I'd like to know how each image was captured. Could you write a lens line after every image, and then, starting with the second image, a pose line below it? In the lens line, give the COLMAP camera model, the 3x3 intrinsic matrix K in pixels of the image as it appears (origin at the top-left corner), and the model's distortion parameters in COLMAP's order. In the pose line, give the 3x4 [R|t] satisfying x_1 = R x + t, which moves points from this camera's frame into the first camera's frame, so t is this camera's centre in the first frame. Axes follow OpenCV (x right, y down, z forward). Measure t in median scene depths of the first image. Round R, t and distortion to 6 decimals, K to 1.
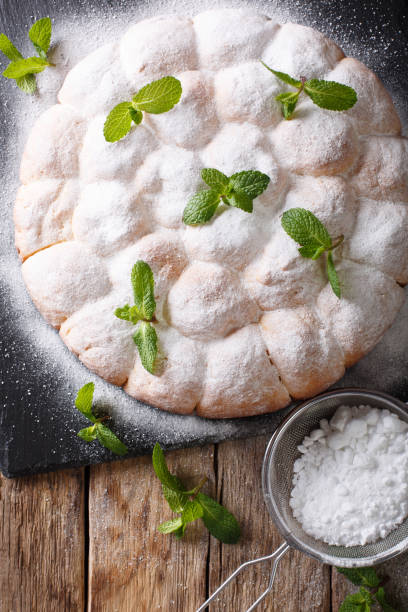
lens RADIAL K [[959.3, 0, 204.0], [0, 959.3, 306.0], [0, 0, 1]] dist [-0.191040, 0.019575]
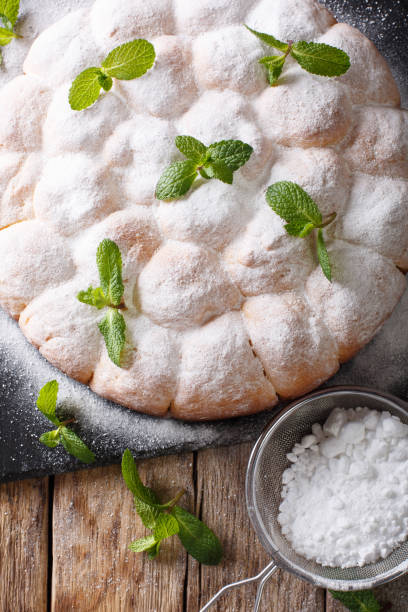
lens RADIAL K [[959.3, 0, 204.0], [0, 959.3, 306.0], [0, 0, 1]] dist [-0.191040, 0.019575]
pose [[0.999910, 0.001447, -0.013318, 0.034986], [-0.002195, 0.998412, -0.056299, 0.063470], [0.013215, 0.056323, 0.998325, 0.113291]]
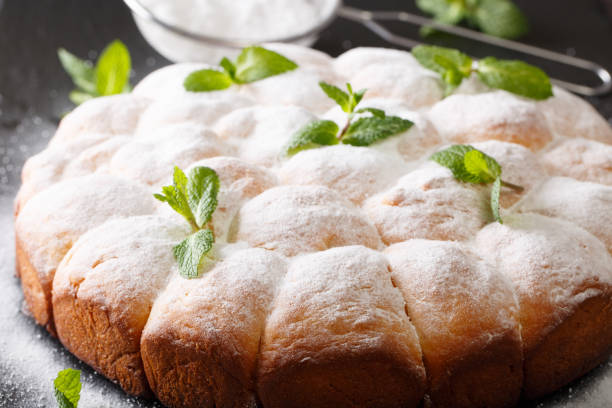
lens RADIAL K [[2037.4, 0, 306.0], [0, 2037.4, 204.0], [0, 0, 1]] dist [0.021187, 1.560744]
pose [[0.992445, 0.059147, -0.107495, 0.148564], [-0.122238, 0.552050, -0.824802, 1.079074], [0.010558, 0.831711, 0.555109, 0.246148]]
